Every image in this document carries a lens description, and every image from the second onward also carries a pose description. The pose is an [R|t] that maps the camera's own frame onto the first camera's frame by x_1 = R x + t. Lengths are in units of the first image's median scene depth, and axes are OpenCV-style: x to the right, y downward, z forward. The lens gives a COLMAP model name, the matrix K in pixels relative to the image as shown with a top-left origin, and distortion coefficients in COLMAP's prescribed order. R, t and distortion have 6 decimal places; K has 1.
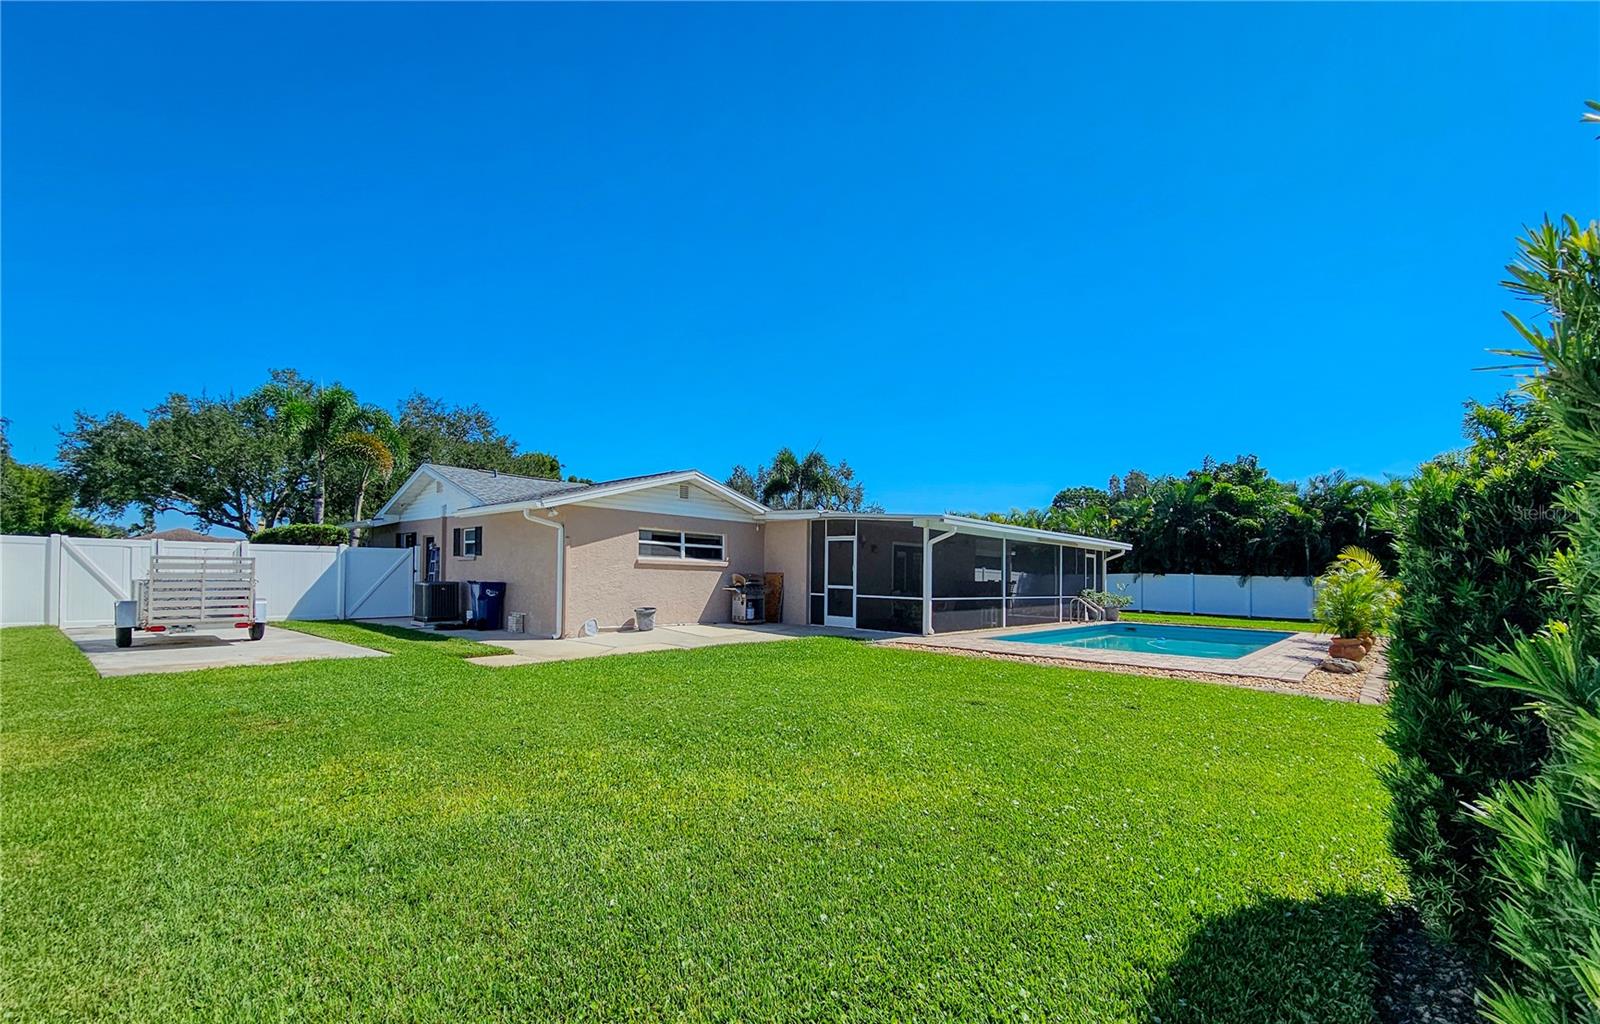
lens RADIAL K [[749.6, 0, 799.4], [0, 749.6, 407.6], [0, 0, 1]] dist [-0.007076, -0.000295]
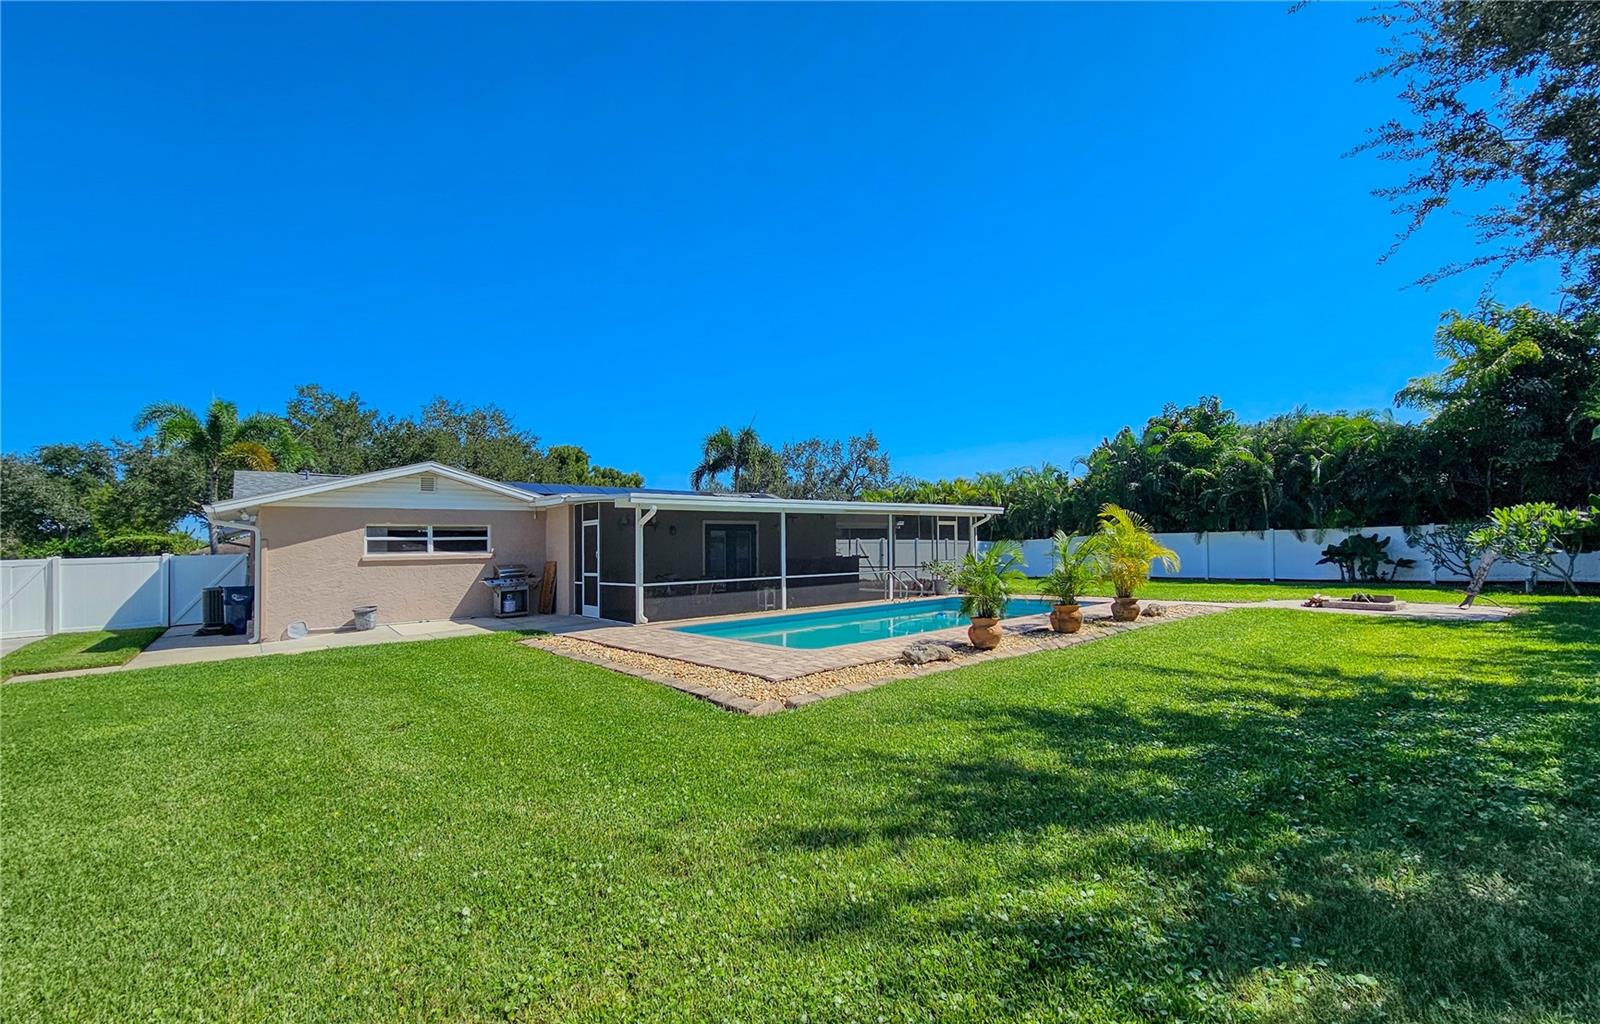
lens RADIAL K [[751.2, 0, 801.8], [0, 751.2, 411.9], [0, 0, 1]] dist [0.000597, -0.000374]
pose [[0.988840, -0.073729, -0.129462, 0.424114], [0.078662, 0.996341, 0.033410, 0.024429], [0.126525, -0.043221, 0.991021, 0.103869]]
